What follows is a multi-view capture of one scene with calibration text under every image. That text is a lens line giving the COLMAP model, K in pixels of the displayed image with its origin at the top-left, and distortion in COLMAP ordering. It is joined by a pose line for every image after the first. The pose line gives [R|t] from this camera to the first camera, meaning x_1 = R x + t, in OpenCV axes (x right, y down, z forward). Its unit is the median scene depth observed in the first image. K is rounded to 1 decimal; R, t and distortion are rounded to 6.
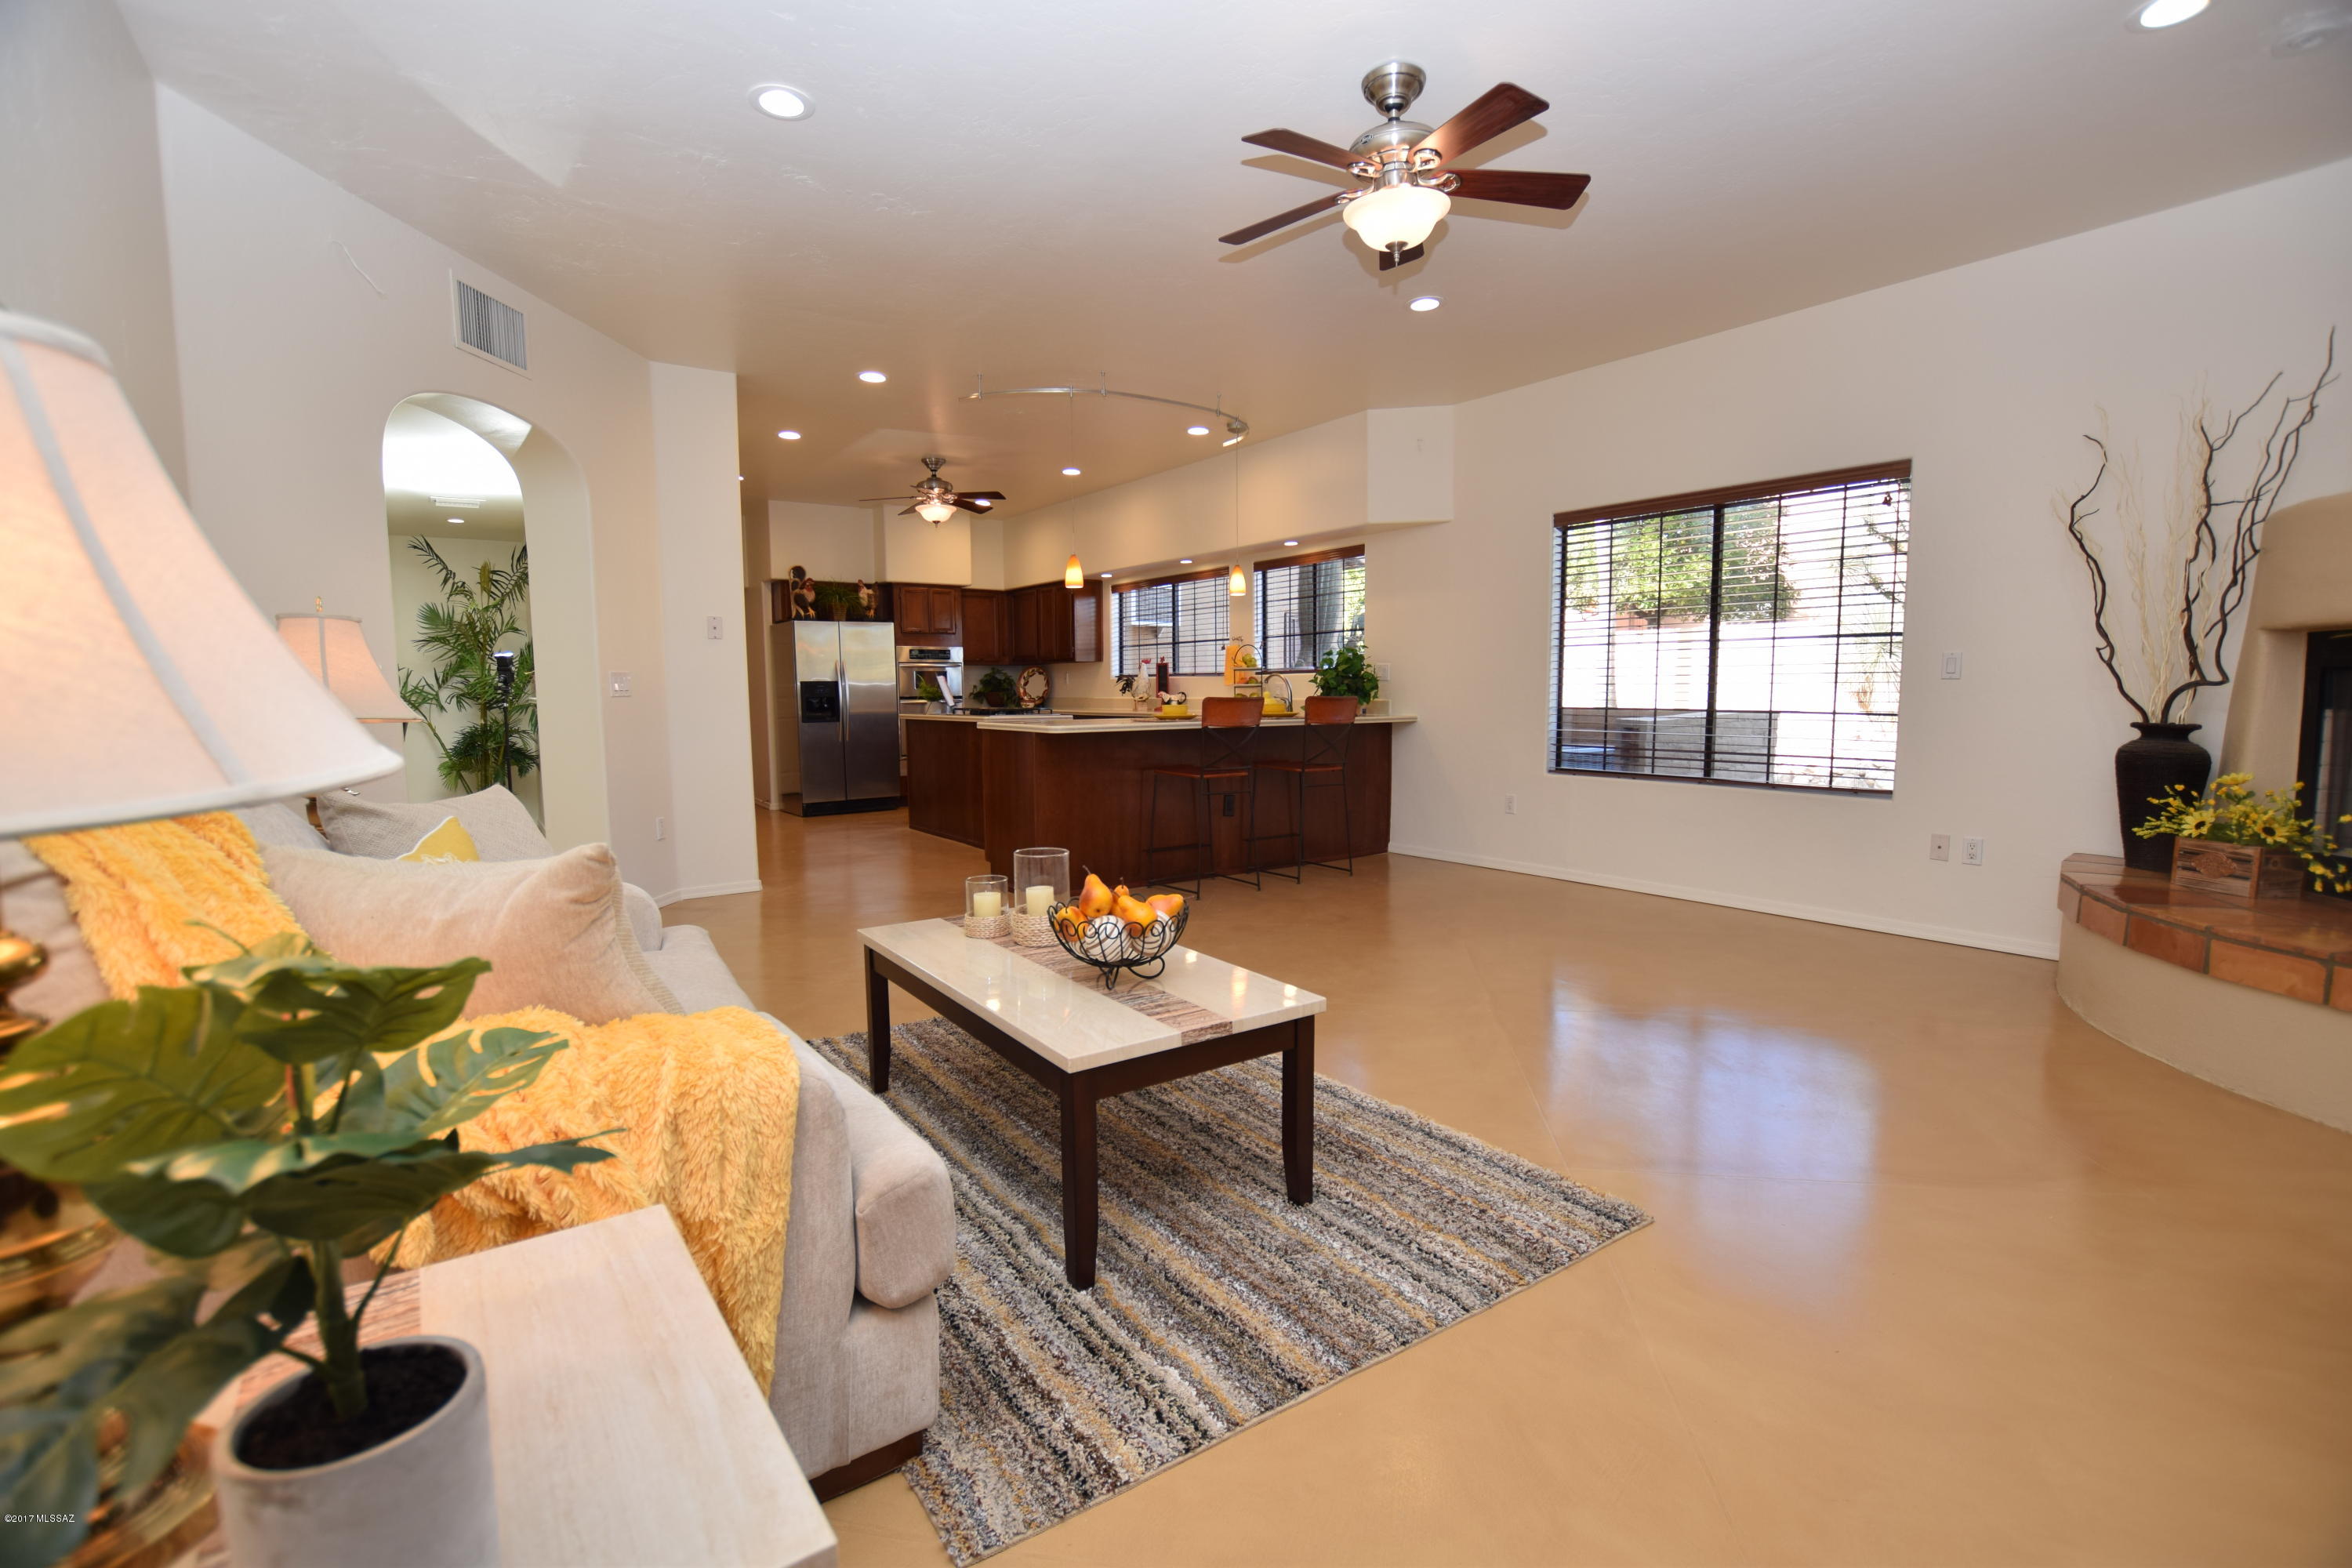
lens RADIAL K [[1033.3, 0, 1178.9], [0, 1033.3, 791.7], [0, 0, 1]] dist [-0.028891, 0.000919]
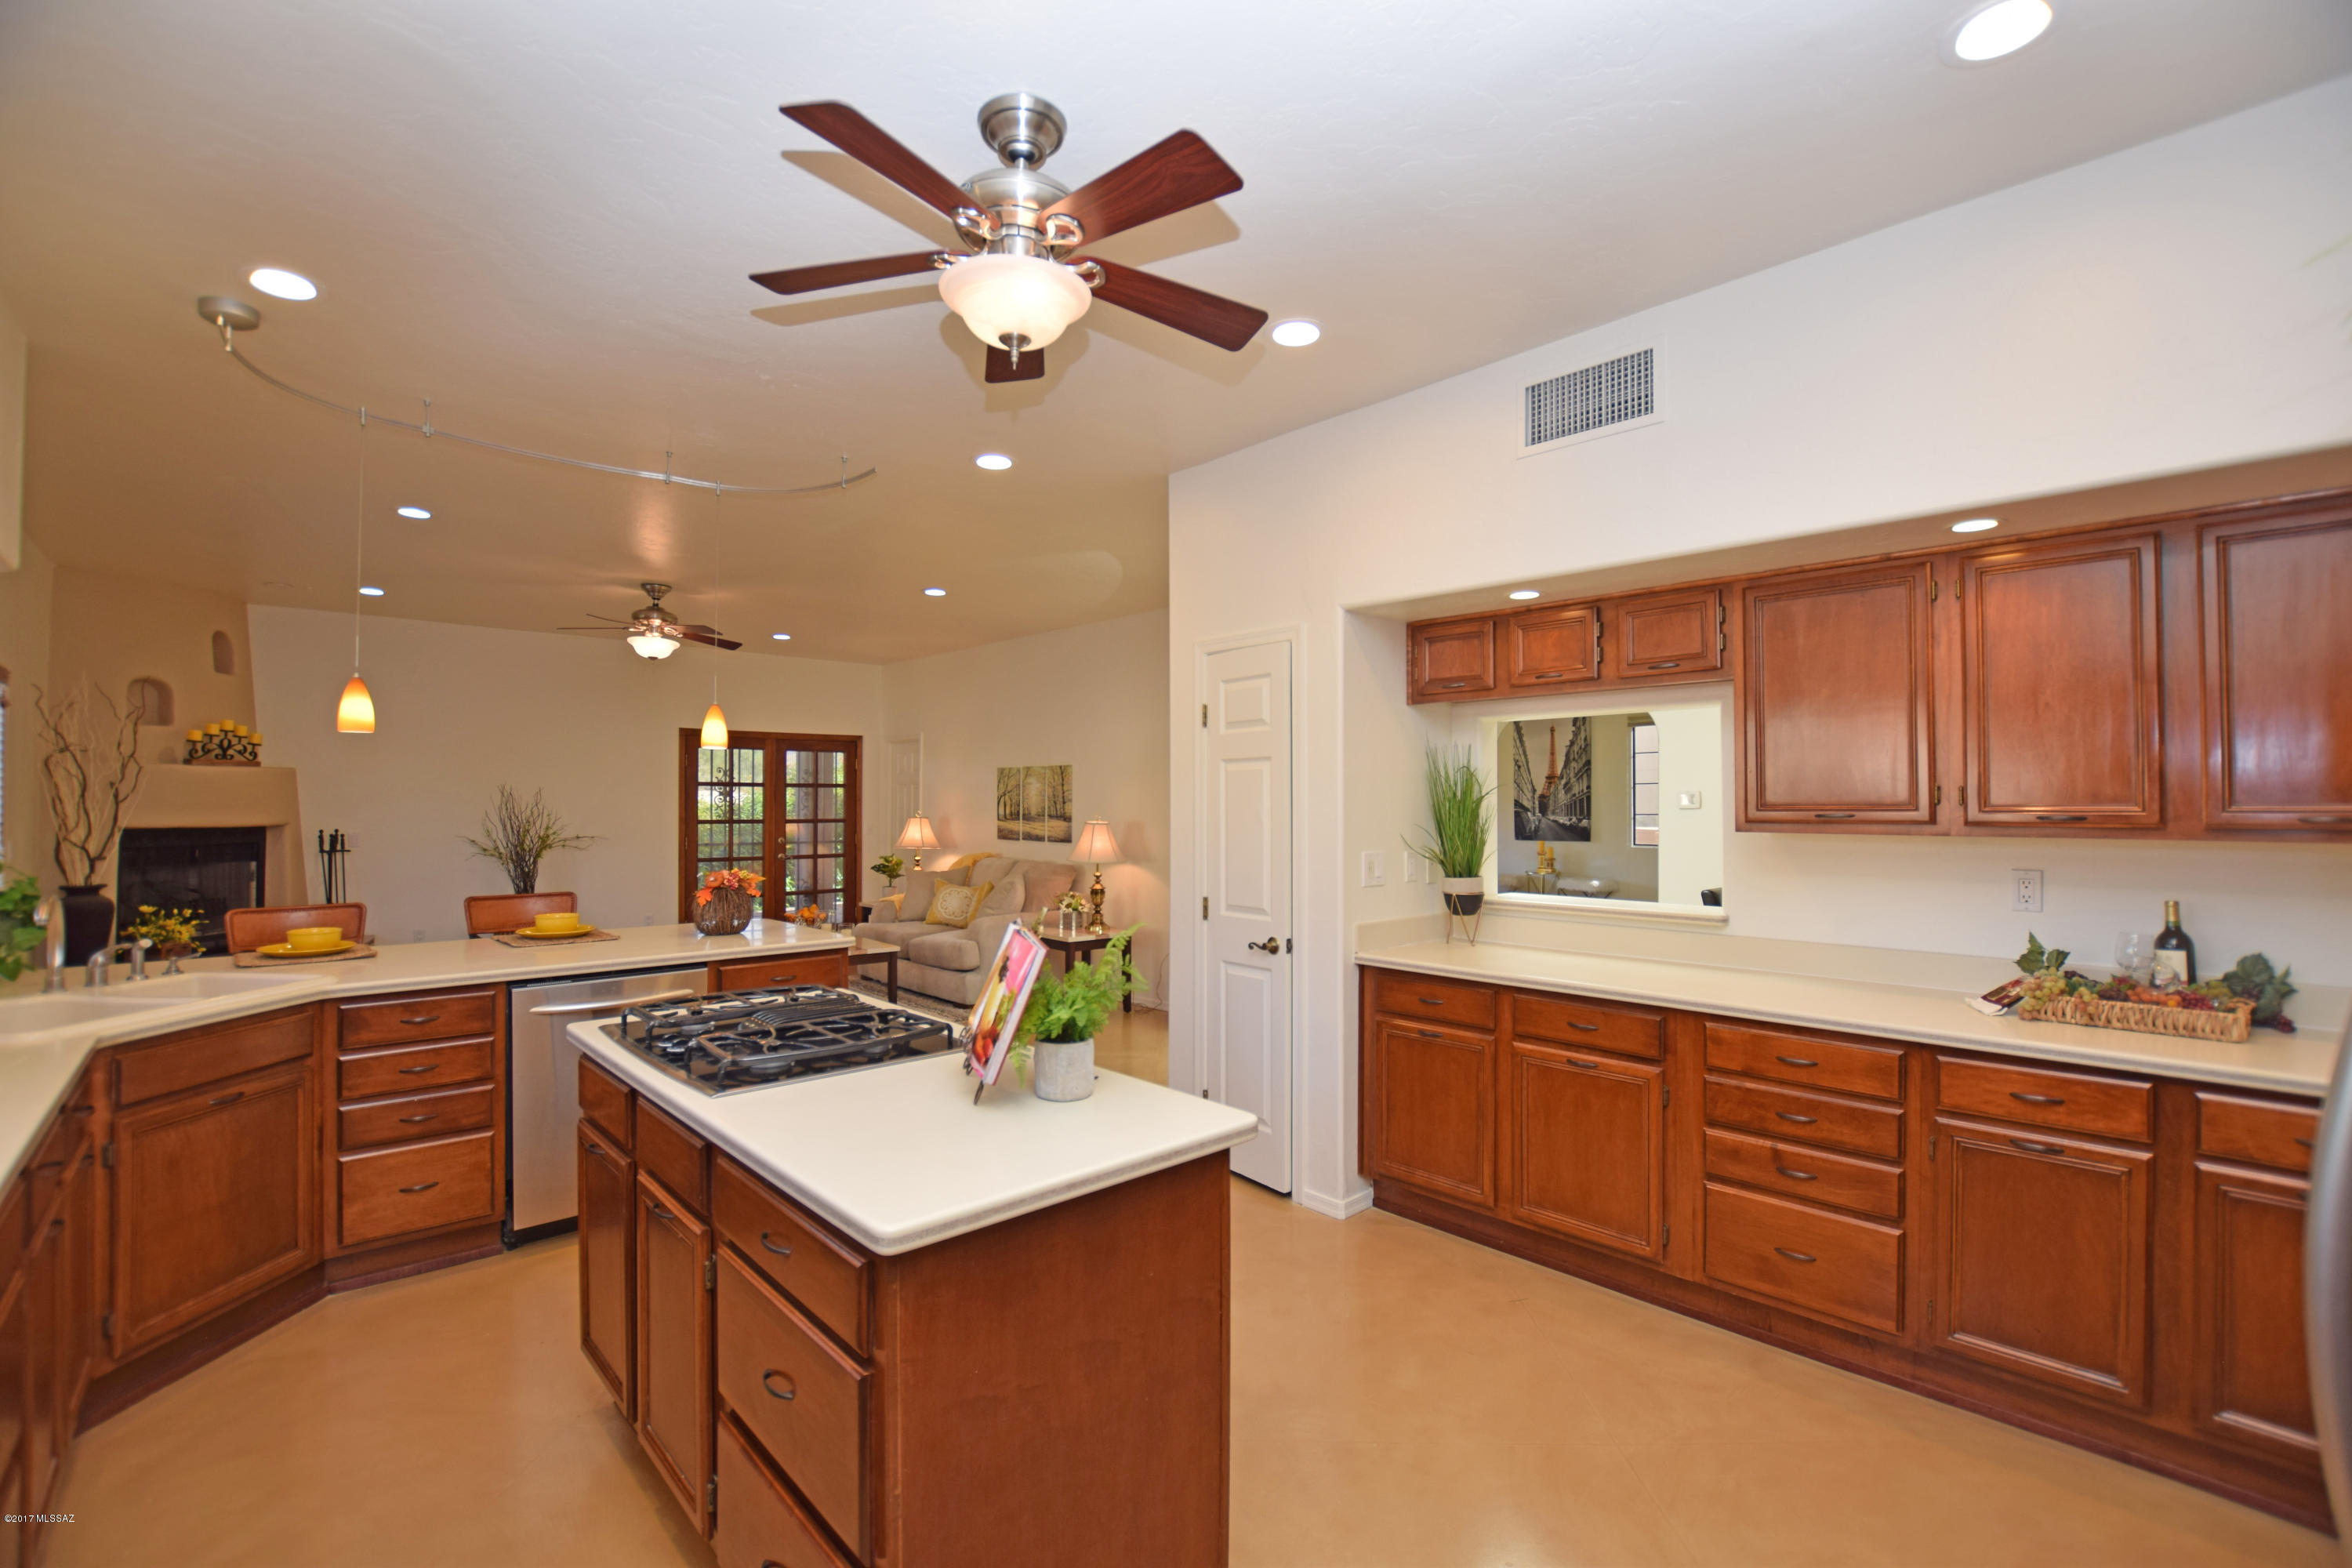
lens RADIAL K [[1033.3, 0, 1178.9], [0, 1033.3, 791.7], [0, 0, 1]] dist [-0.028891, 0.000919]
pose [[-0.992233, 0.004905, -0.124297, -0.207048], [-0.006137, 0.996076, 0.088294, -0.143007], [0.124242, 0.088371, -0.988309, 1.080206]]
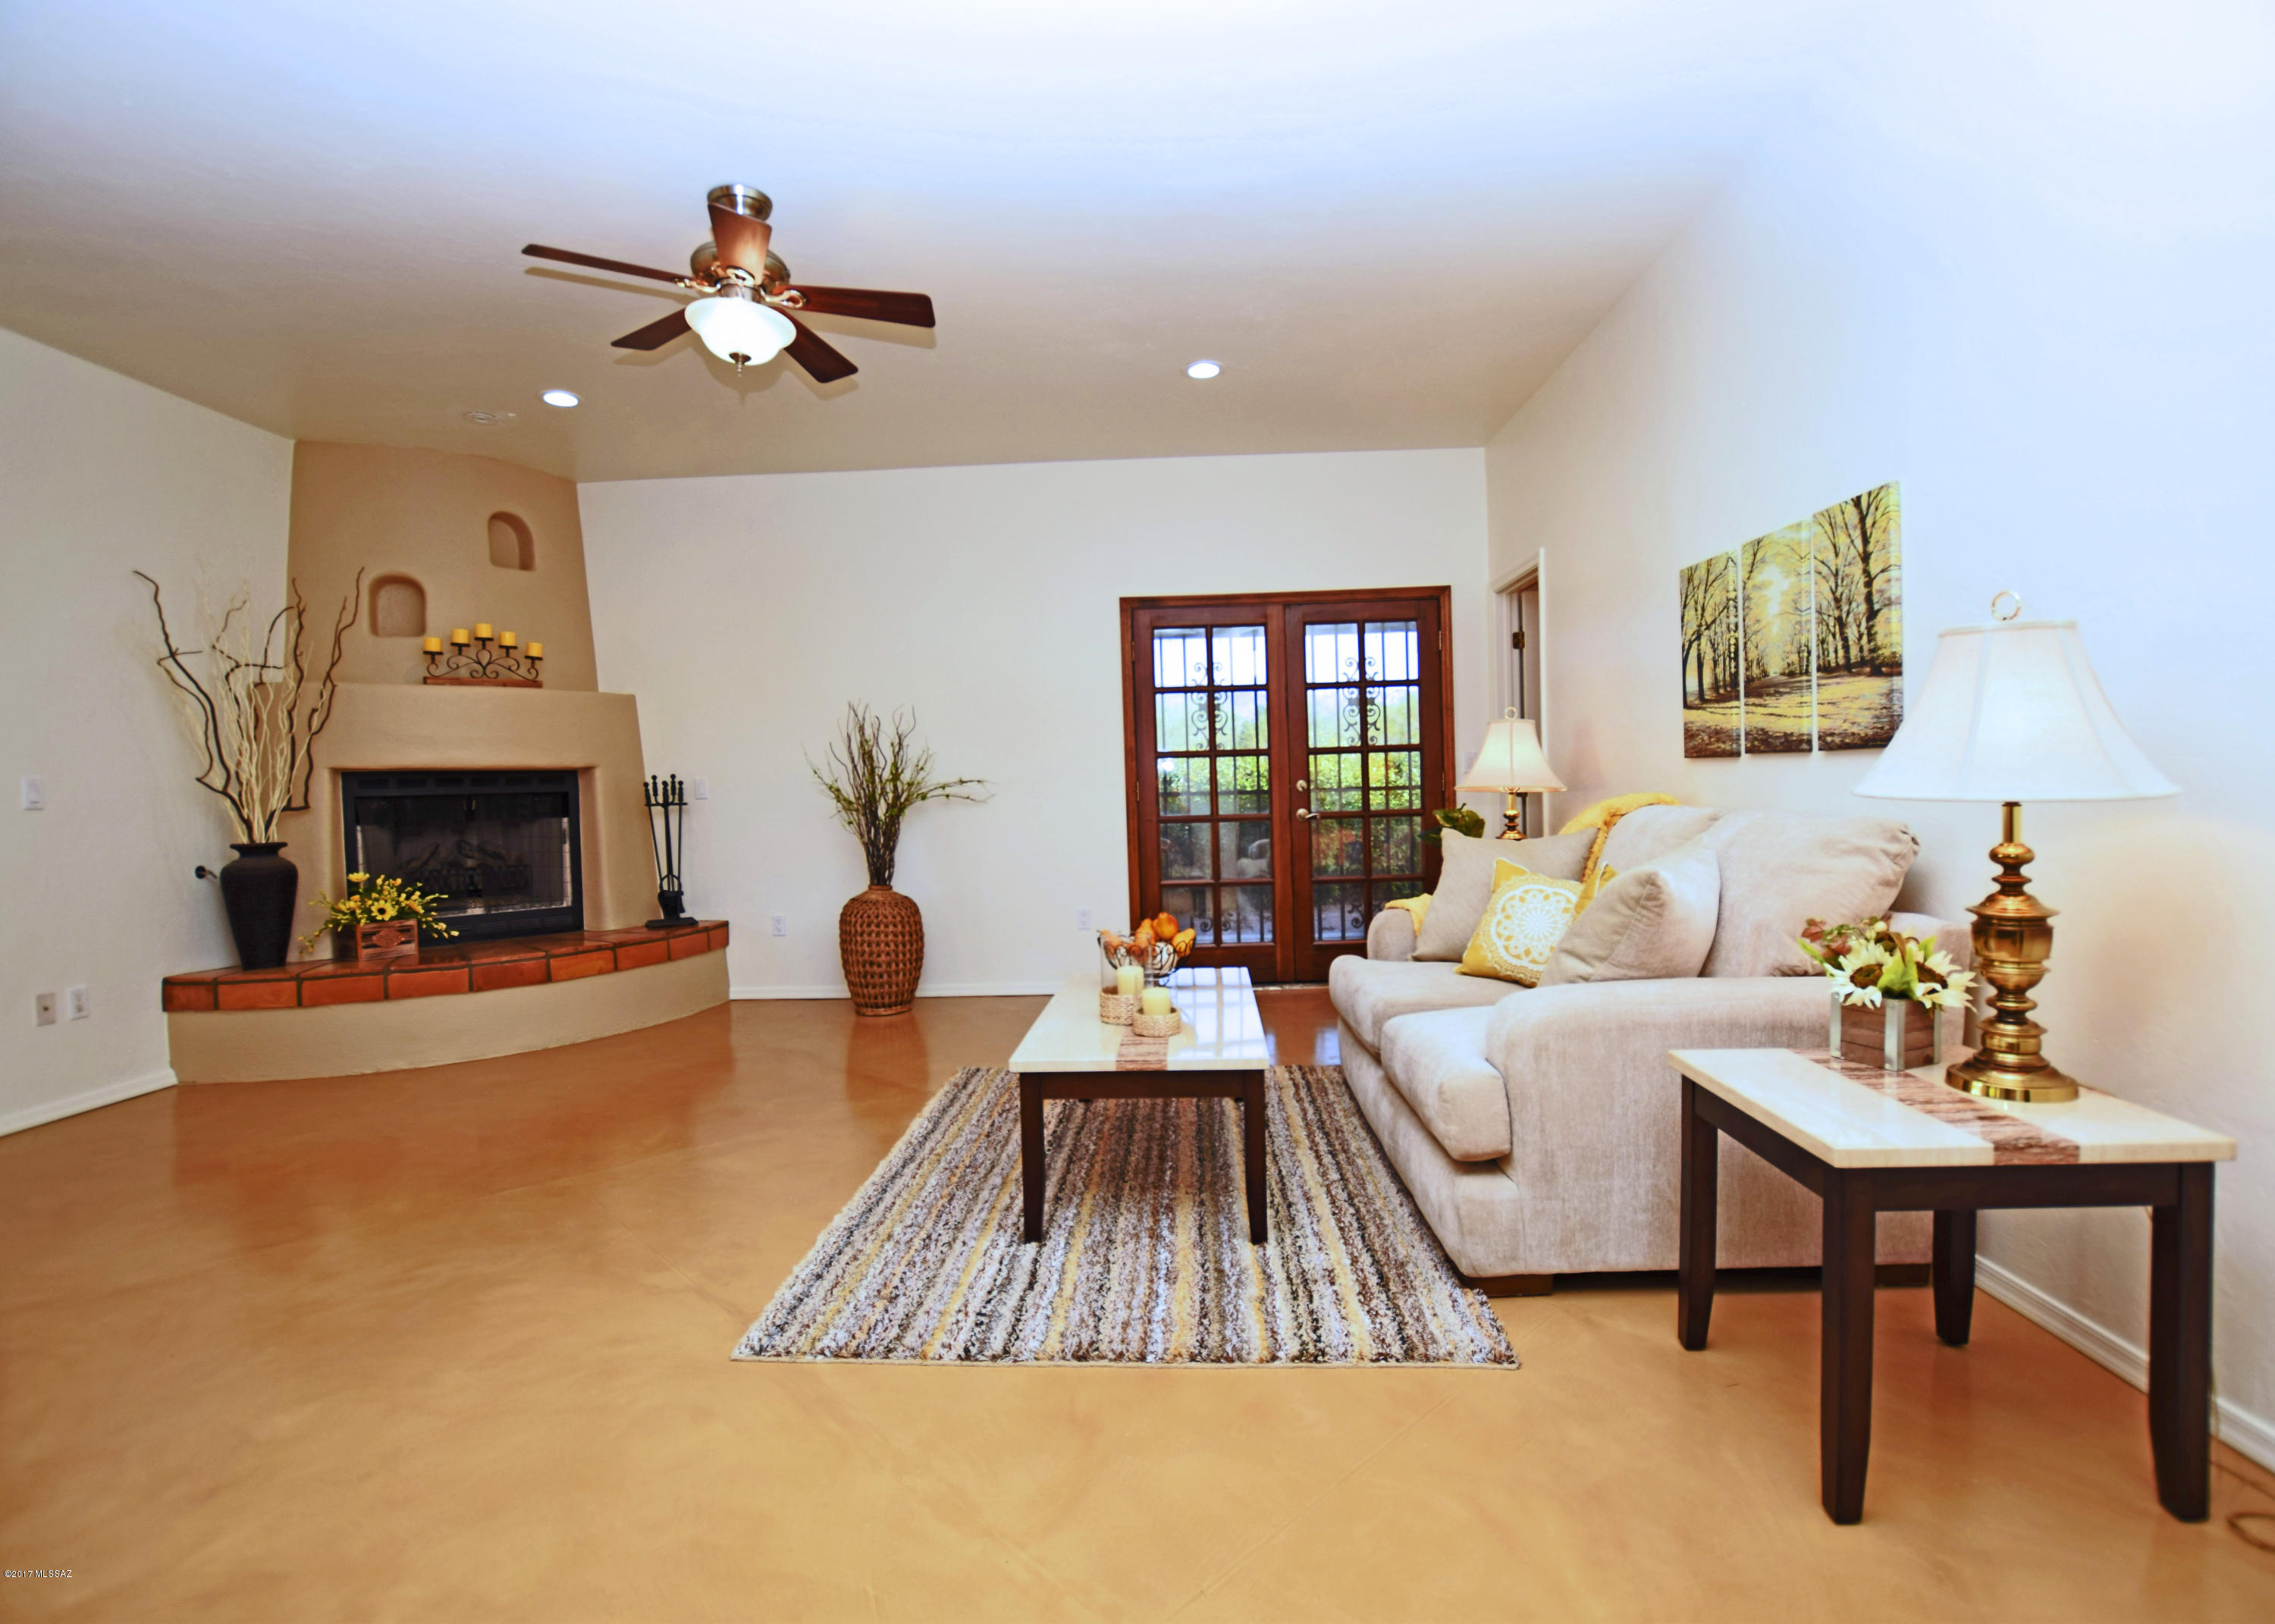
lens RADIAL K [[1073.2, 0, 1140.6], [0, 1073.2, 817.9], [0, 0, 1]] dist [-0.027920, 0.000315]
pose [[-0.792032, 0.015058, 0.610293, -0.235670], [0.094619, 0.990643, 0.098354, -0.047860], [-0.603102, 0.135645, -0.786046, 0.528256]]
